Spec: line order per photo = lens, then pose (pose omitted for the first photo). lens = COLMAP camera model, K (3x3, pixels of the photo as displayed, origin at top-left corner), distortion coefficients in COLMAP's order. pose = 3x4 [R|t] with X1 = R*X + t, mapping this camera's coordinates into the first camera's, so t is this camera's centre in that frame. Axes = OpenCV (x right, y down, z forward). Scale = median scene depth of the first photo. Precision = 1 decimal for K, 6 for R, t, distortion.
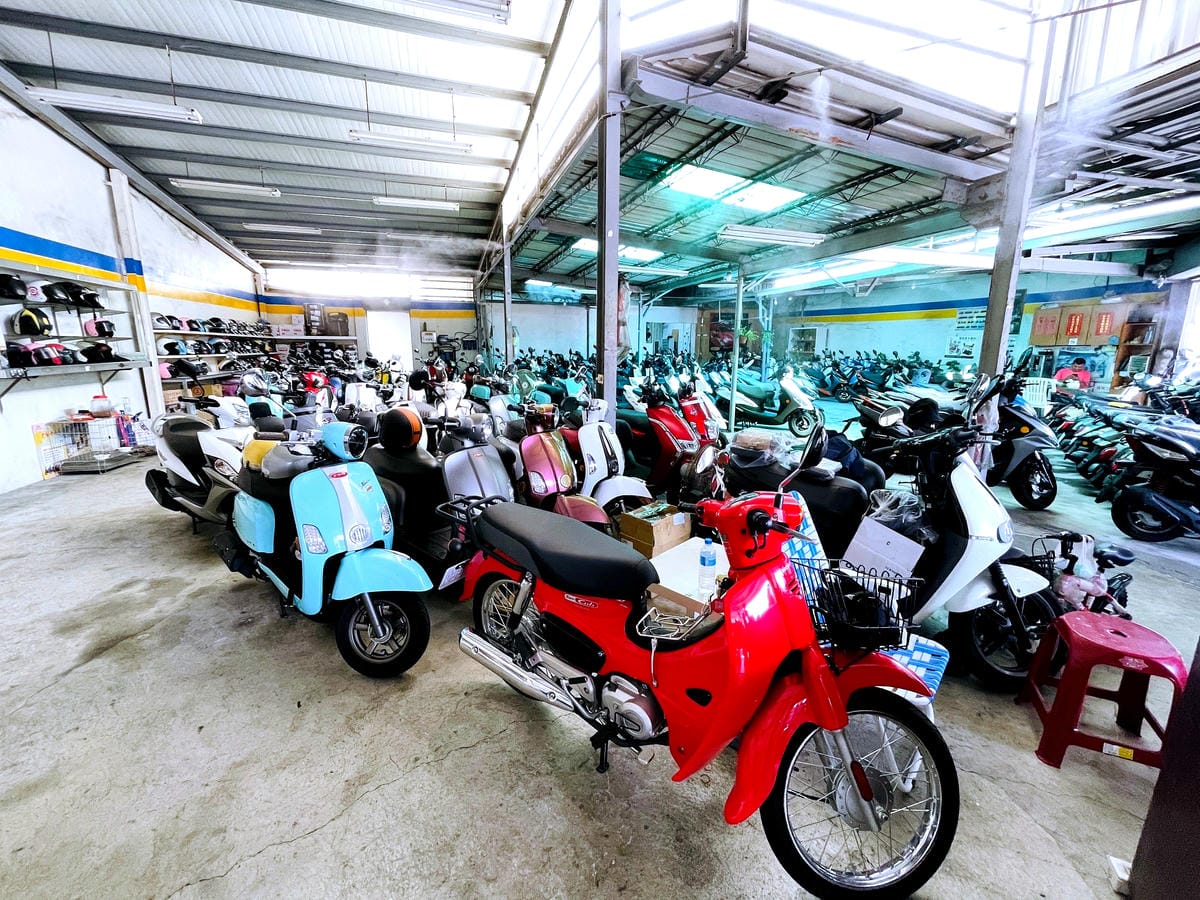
lens RADIAL K [[487.5, 0, 600.0], [0, 487.5, 450.0], [0, 0, 1]] dist [-0.000045, 0.000476]
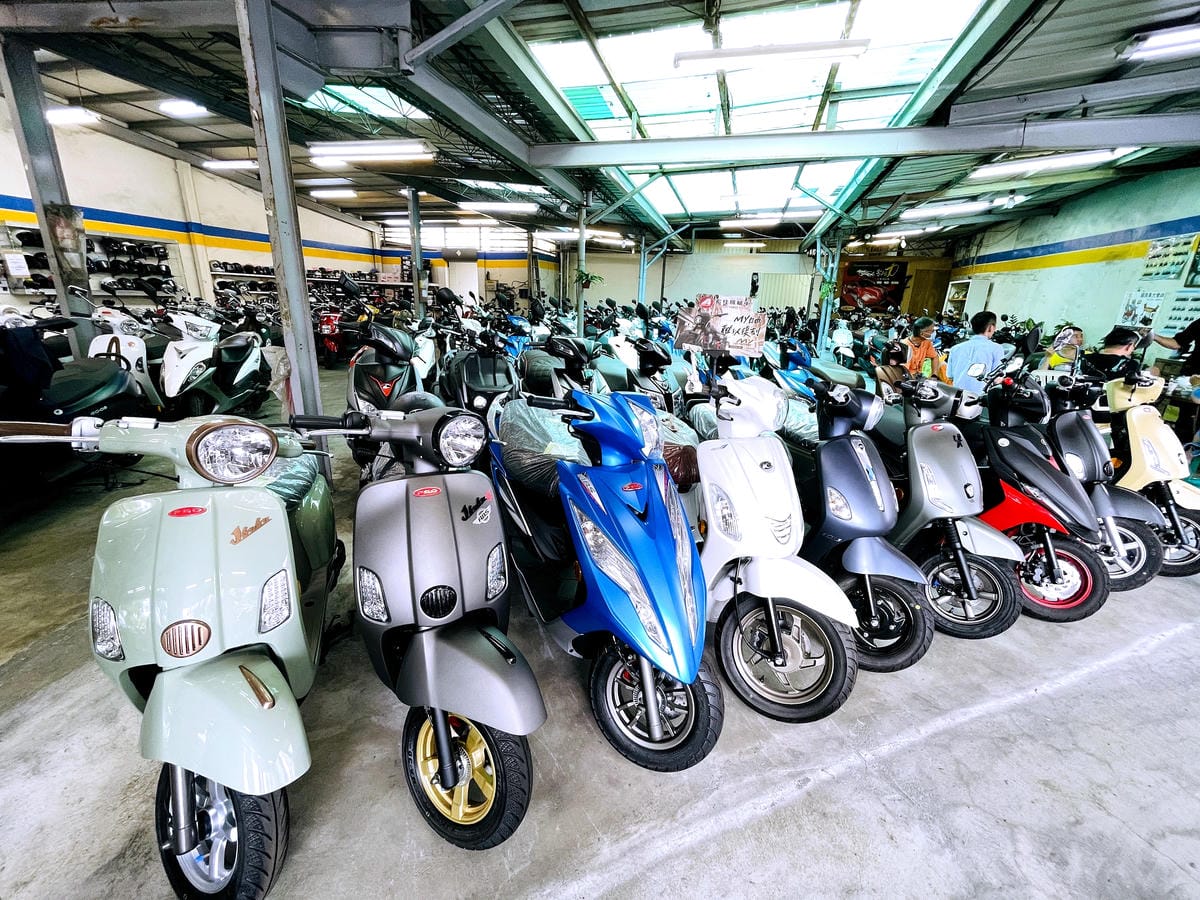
lens RADIAL K [[487.5, 0, 600.0], [0, 487.5, 450.0], [0, 0, 1]] dist [-0.000045, 0.000476]
pose [[0.840390, 0.182546, -0.510316, 2.596274], [-0.141954, 0.982839, 0.117803, -0.160840], [0.523062, -0.026559, 0.851881, 0.956455]]
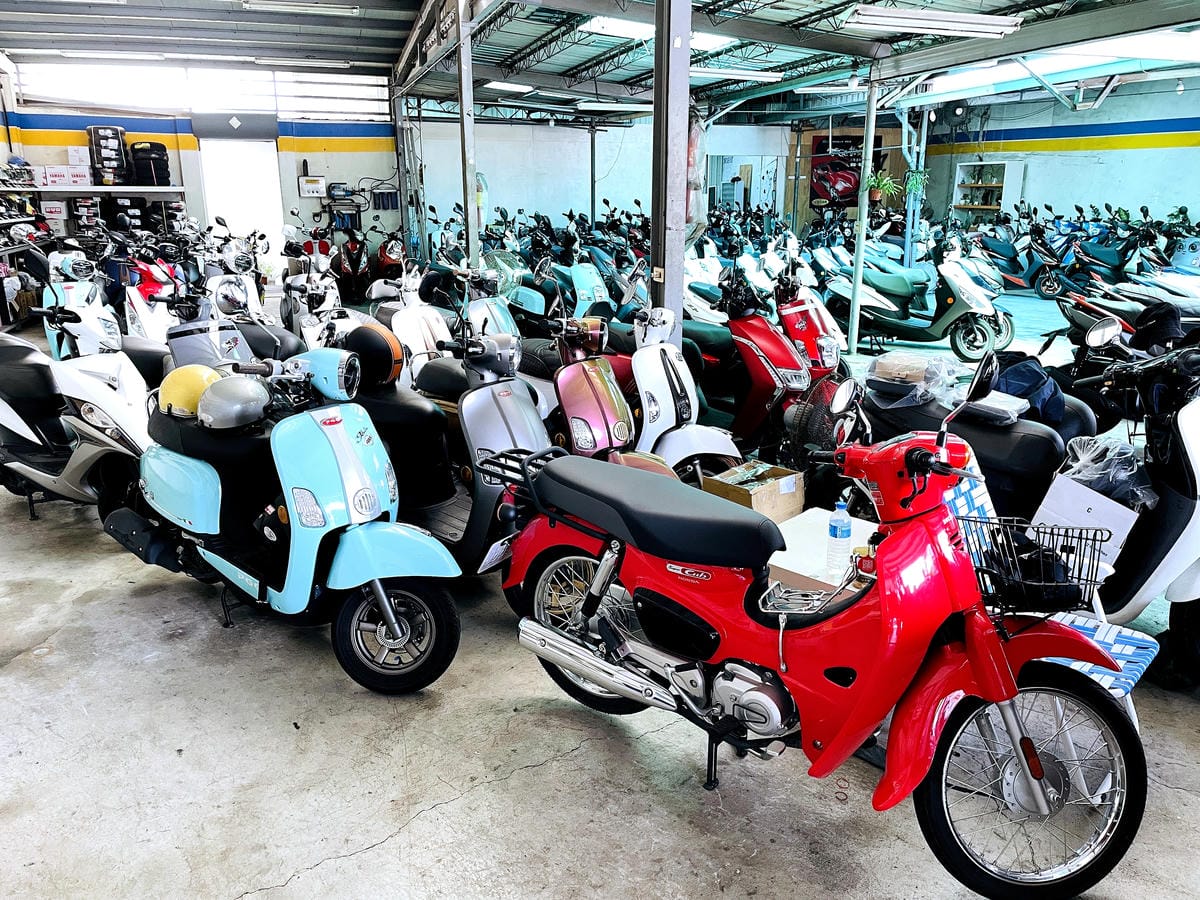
lens RADIAL K [[890.4, 0, 600.0], [0, 890.4, 450.0], [0, 0, 1]] dist [0.079823, -0.092817]
pose [[0.999972, -0.007456, -0.000284, -0.116423], [0.007457, 0.997533, 0.069799, 0.003074], [-0.000237, -0.069800, 0.997561, -0.289106]]
